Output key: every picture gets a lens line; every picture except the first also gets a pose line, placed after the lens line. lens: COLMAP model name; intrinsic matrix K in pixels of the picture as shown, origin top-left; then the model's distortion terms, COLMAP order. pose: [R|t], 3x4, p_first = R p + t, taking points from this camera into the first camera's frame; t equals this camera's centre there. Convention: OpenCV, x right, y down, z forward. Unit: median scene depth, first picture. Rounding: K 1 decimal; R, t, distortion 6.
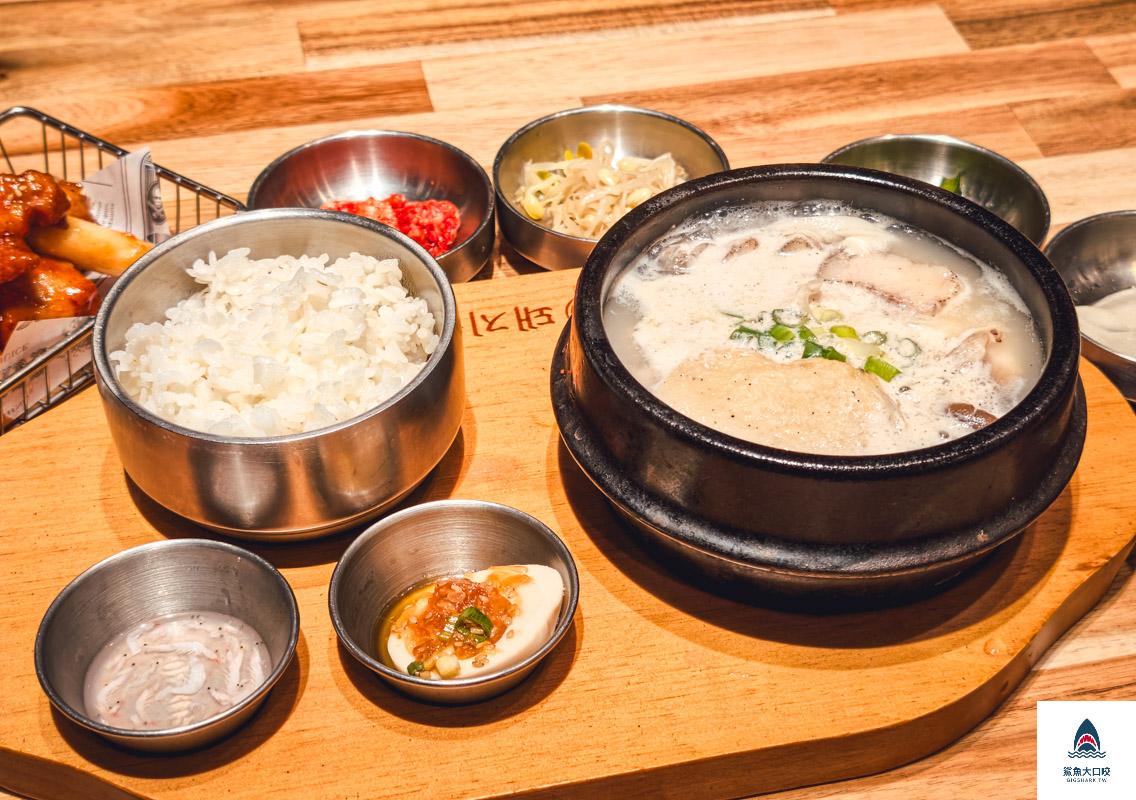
lens RADIAL K [[1785.7, 0, 568.8], [0, 1785.7, 426.8], [0, 0, 1]] dist [0.254166, -1.930880]
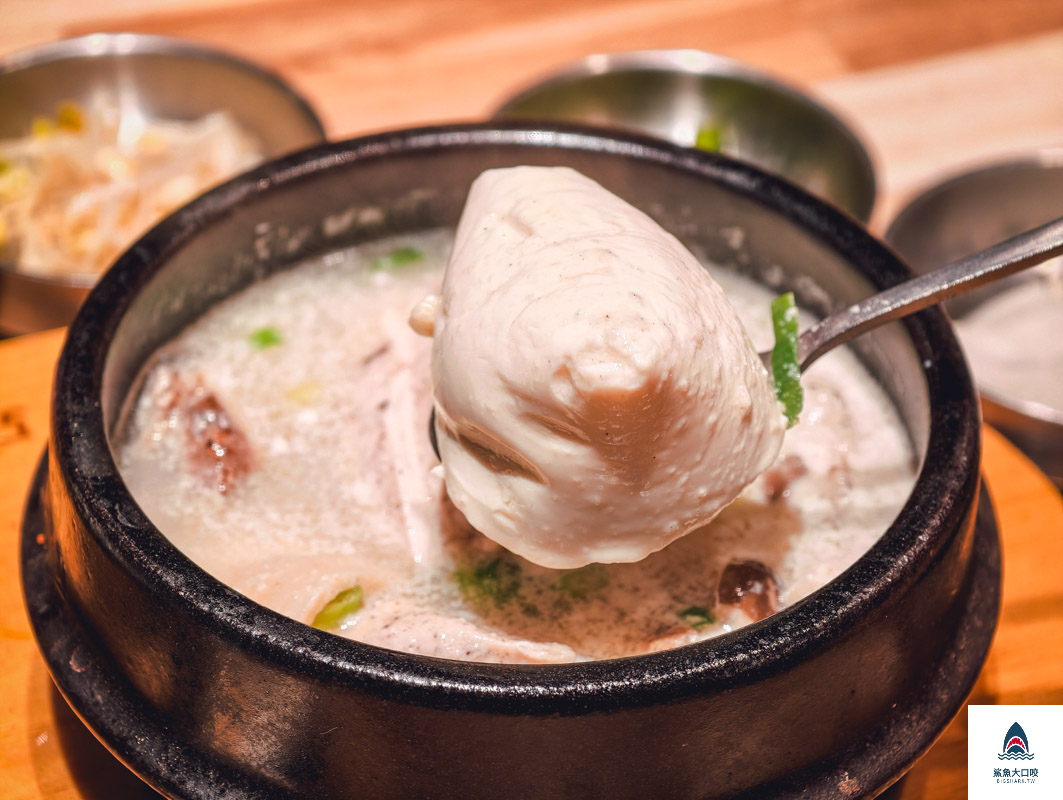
lens RADIAL K [[2570.4, 0, 531.5], [0, 2570.4, 400.0], [0, 0, 1]] dist [0.383973, -0.001717]
pose [[0.985185, -0.086346, 0.148175, 0.029001], [0.092074, 0.995230, -0.032228, -0.034327], [-0.144685, 0.045393, 0.988436, 0.222000]]
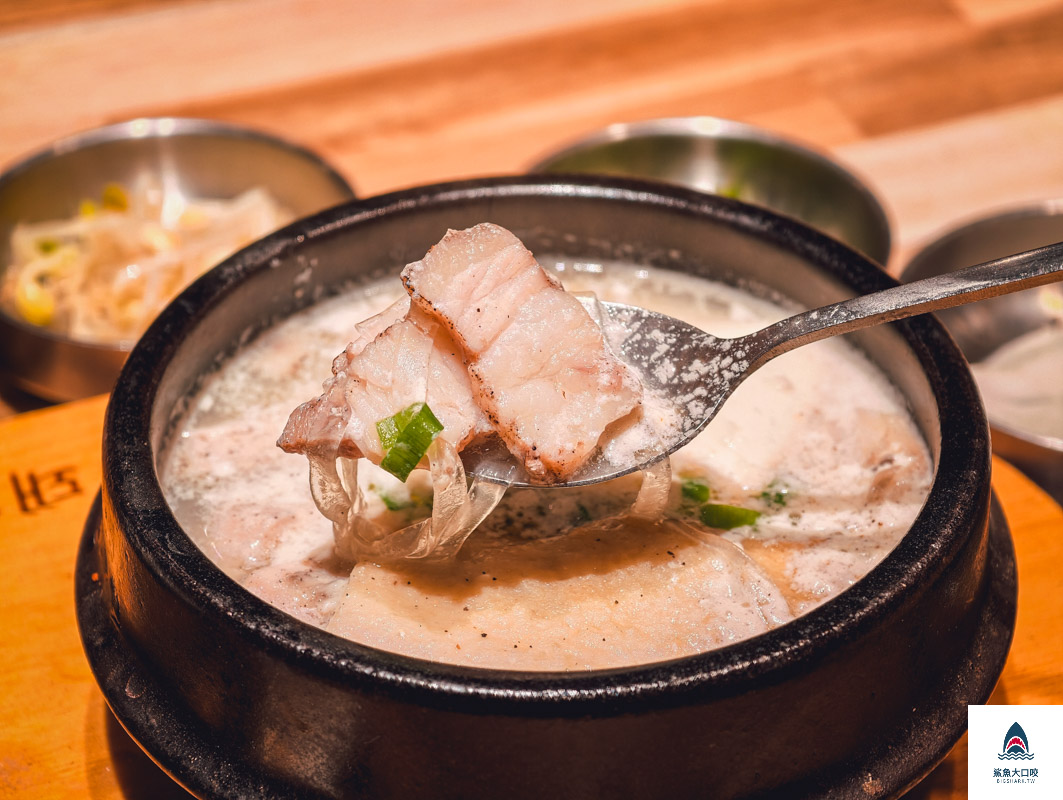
lens RADIAL K [[2570.4, 0, 531.5], [0, 2570.4, 400.0], [0, 0, 1]] dist [0.383973, -0.001717]
pose [[0.984918, -0.106138, 0.136644, 0.025529], [0.118065, 0.989586, -0.082345, -0.002934], [-0.126481, 0.097236, 0.987192, 0.186683]]
